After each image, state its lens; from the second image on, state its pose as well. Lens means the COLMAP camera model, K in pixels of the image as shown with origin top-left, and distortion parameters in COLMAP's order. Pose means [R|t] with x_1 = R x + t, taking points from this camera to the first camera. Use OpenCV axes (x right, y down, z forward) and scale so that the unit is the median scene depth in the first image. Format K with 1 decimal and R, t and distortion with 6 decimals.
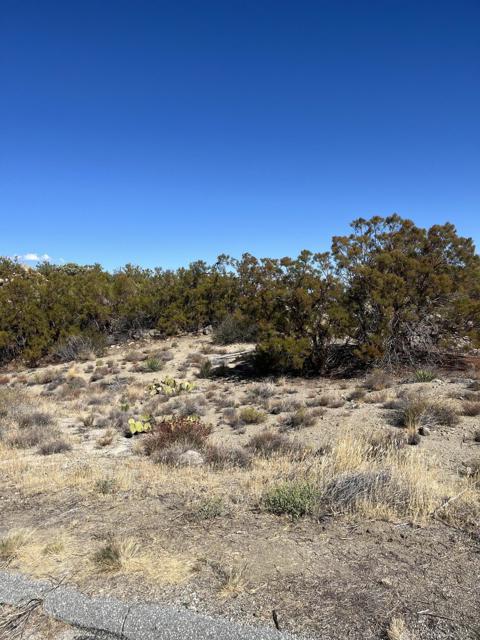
lens RADIAL K [[498.7, 0, 240.0], [0, 498.7, 320.0], [0, 0, 1]] dist [0.080173, -0.122985]
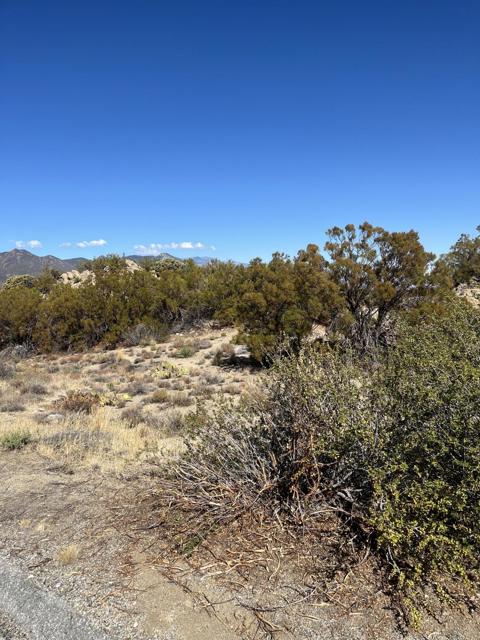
lens RADIAL K [[498.7, 0, 240.0], [0, 498.7, 320.0], [0, 0, 1]] dist [0.080173, -0.122985]
pose [[0.958388, 0.026527, -0.284233, 0.334524], [-0.018206, 0.999326, 0.031875, -0.029917], [0.284887, -0.025374, 0.958225, -0.098214]]
